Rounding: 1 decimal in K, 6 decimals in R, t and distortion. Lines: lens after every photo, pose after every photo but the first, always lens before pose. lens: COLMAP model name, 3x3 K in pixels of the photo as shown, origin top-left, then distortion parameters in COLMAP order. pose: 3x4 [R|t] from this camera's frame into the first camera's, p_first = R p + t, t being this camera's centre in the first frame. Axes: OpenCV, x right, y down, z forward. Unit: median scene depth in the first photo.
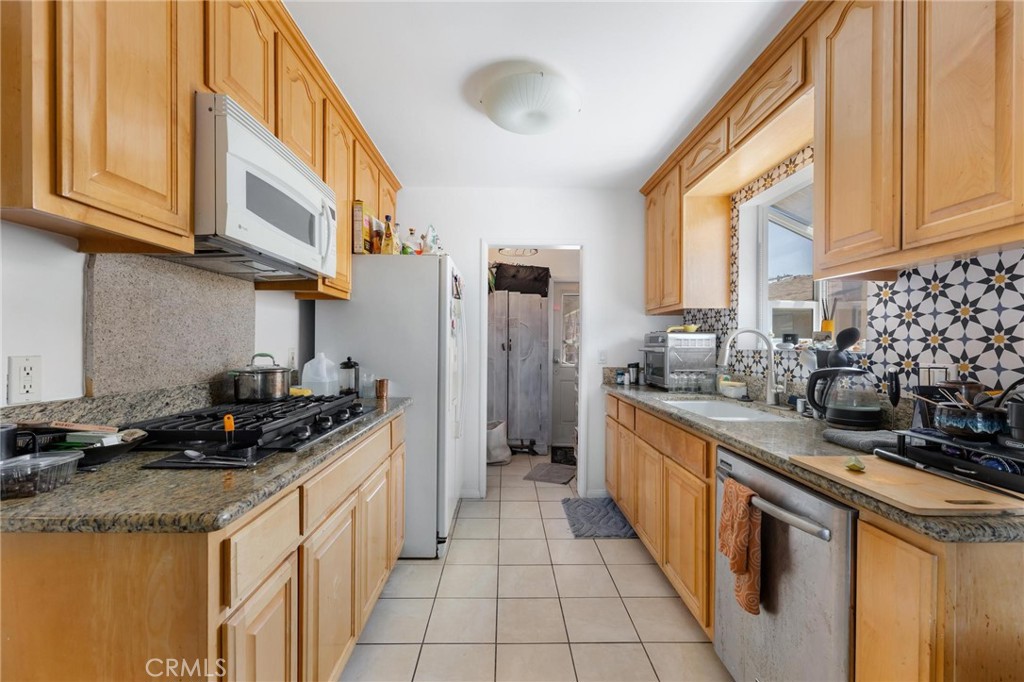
lens RADIAL K [[423.3, 0, 508.4], [0, 423.3, 342.2], [0, 0, 1]] dist [0.000642, -0.000367]
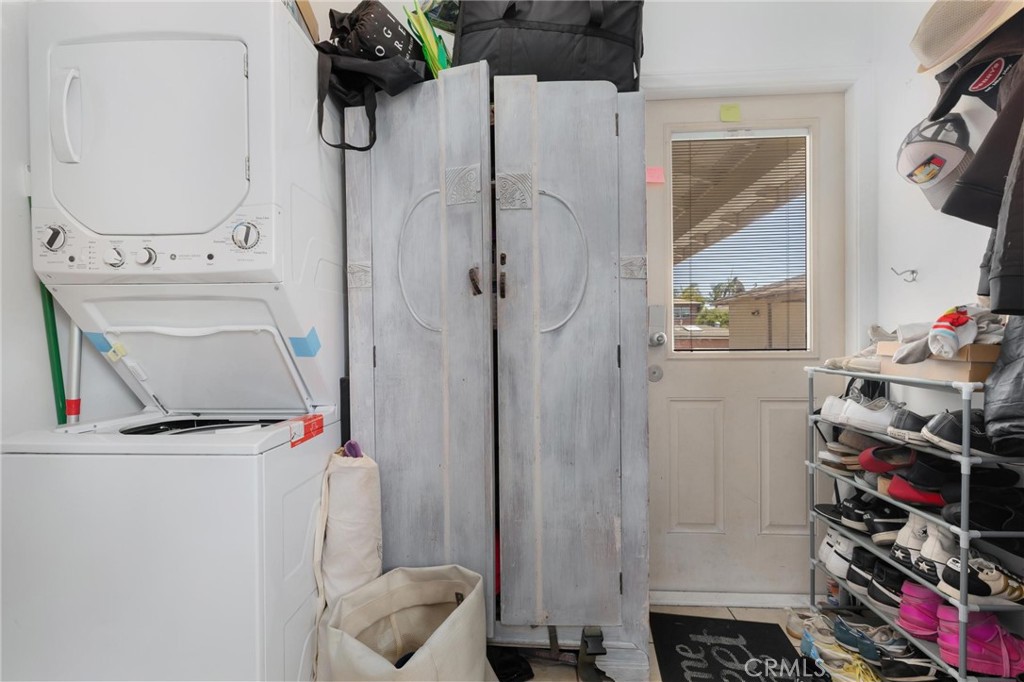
lens RADIAL K [[470.7, 0, 512.7], [0, 470.7, 341.9], [0, 0, 1]] dist [-0.001008, -0.000044]
pose [[0.997027, -0.015589, -0.075460, 0.032277], [0.015617, 0.999878, -0.000218, 0.047791], [0.075454, -0.000961, 0.997149, 0.701126]]
